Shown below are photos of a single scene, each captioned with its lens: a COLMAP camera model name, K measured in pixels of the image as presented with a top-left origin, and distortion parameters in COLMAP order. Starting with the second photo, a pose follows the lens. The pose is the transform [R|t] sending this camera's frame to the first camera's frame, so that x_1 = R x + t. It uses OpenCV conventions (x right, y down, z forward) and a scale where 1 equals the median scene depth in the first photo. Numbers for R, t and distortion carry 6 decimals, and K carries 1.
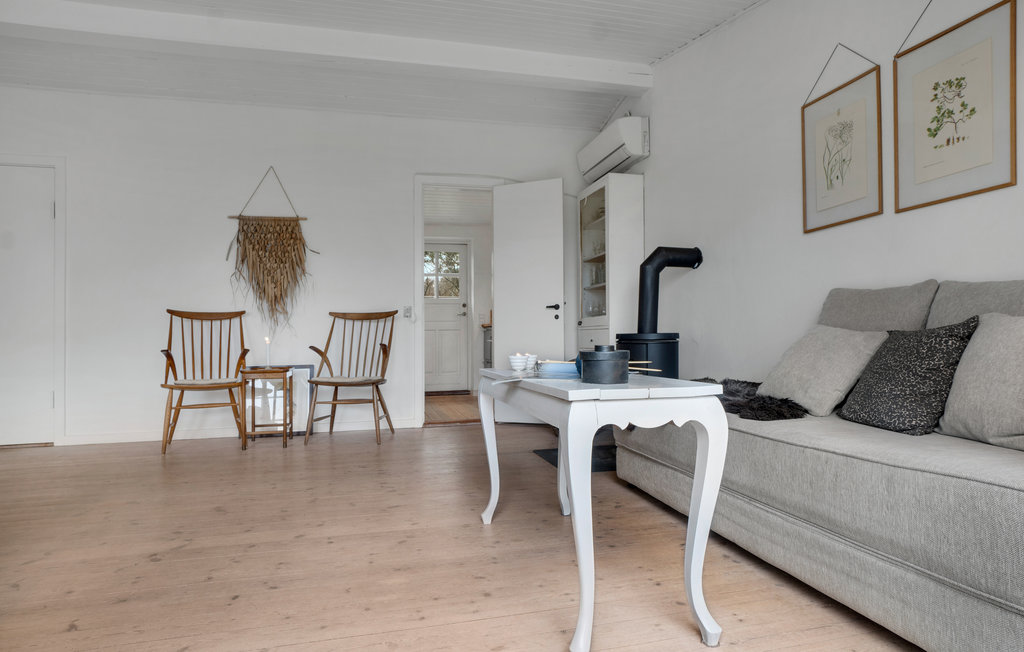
lens RADIAL K [[588.5, 0, 512.0], [0, 588.5, 326.0], [0, 0, 1]] dist [0.001956, 0.001620]
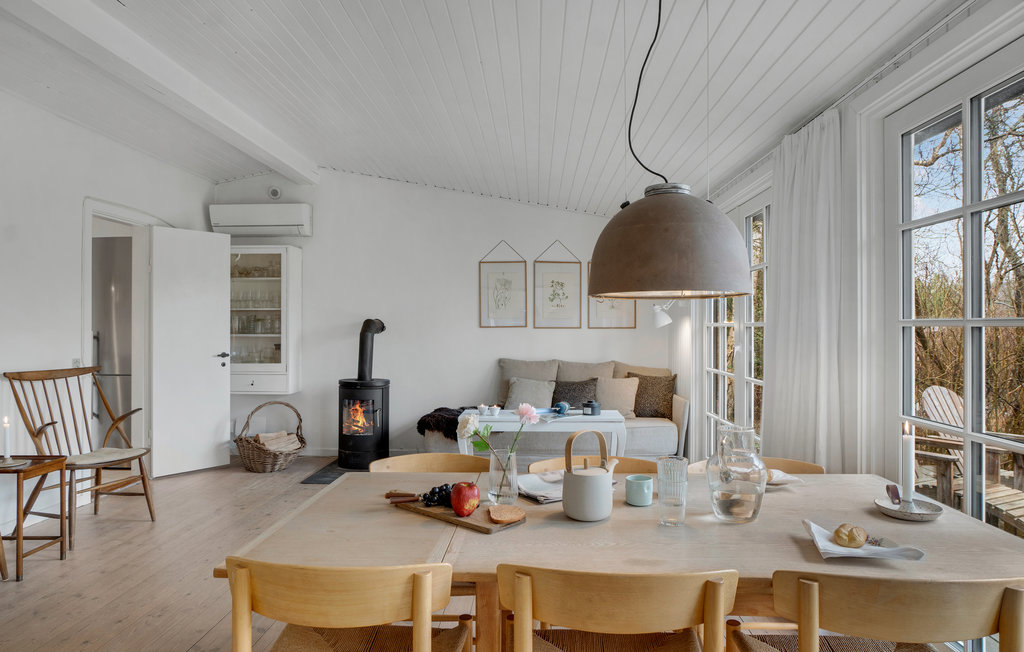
lens RADIAL K [[645.8, 0, 512.0], [0, 645.8, 326.0], [0, 0, 1]] dist [-0.005714, -0.002018]
pose [[0.273386, 0.009880, 0.961854, -1.658982], [-0.023250, 0.999723, -0.003661, -0.171025], [-0.961623, -0.021362, 0.273540, 0.344104]]
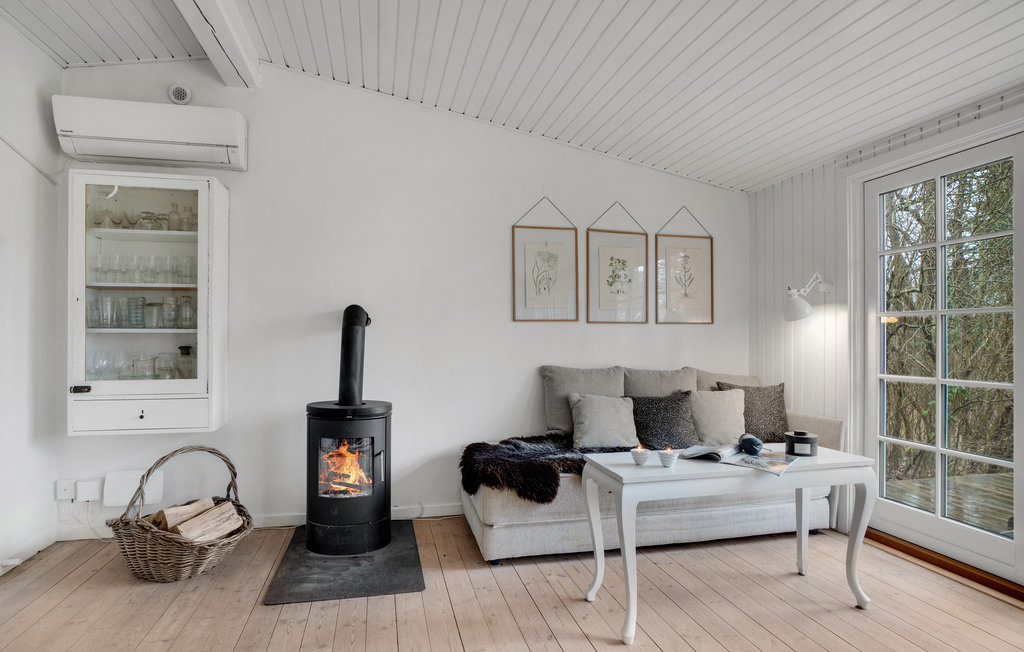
lens RADIAL K [[584.8, 0, 512.9], [0, 584.8, 334.5], [0, 0, 1]] dist [-0.004725, 0.001459]
pose [[0.001689, 0.014974, 0.999886, -0.901306], [-0.022440, 0.999637, -0.014933, -0.117469], [-0.999747, -0.022413, 0.002024, 1.087420]]
